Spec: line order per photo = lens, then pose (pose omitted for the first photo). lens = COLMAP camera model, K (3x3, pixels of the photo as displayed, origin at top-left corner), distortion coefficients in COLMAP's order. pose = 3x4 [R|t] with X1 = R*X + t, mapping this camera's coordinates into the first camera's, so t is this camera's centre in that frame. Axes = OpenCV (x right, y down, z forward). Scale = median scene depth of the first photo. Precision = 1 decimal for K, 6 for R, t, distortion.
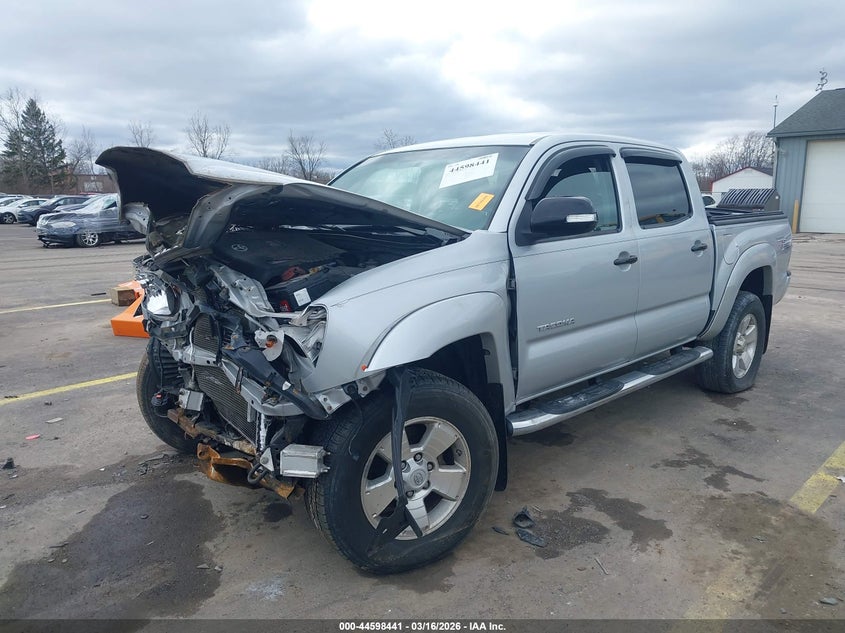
lens RADIAL K [[632.9, 0, 422.5], [0, 632.9, 316.5], [0, 0, 1]] dist [-0.003816, -0.003246]
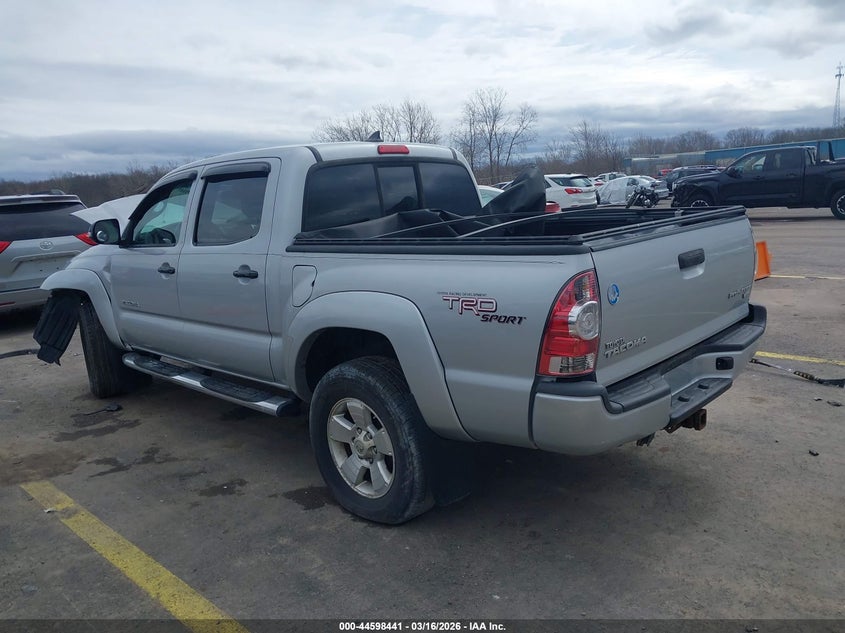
lens RADIAL K [[662.3, 0, 422.5], [0, 662.3, 316.5], [0, 0, 1]] dist [0.014864, 0.002023]
pose [[0.036349, 0.192964, -0.980532, 1.542774], [-0.119897, 0.974935, 0.187418, -0.285529], [0.992121, 0.110751, 0.058573, 1.385487]]
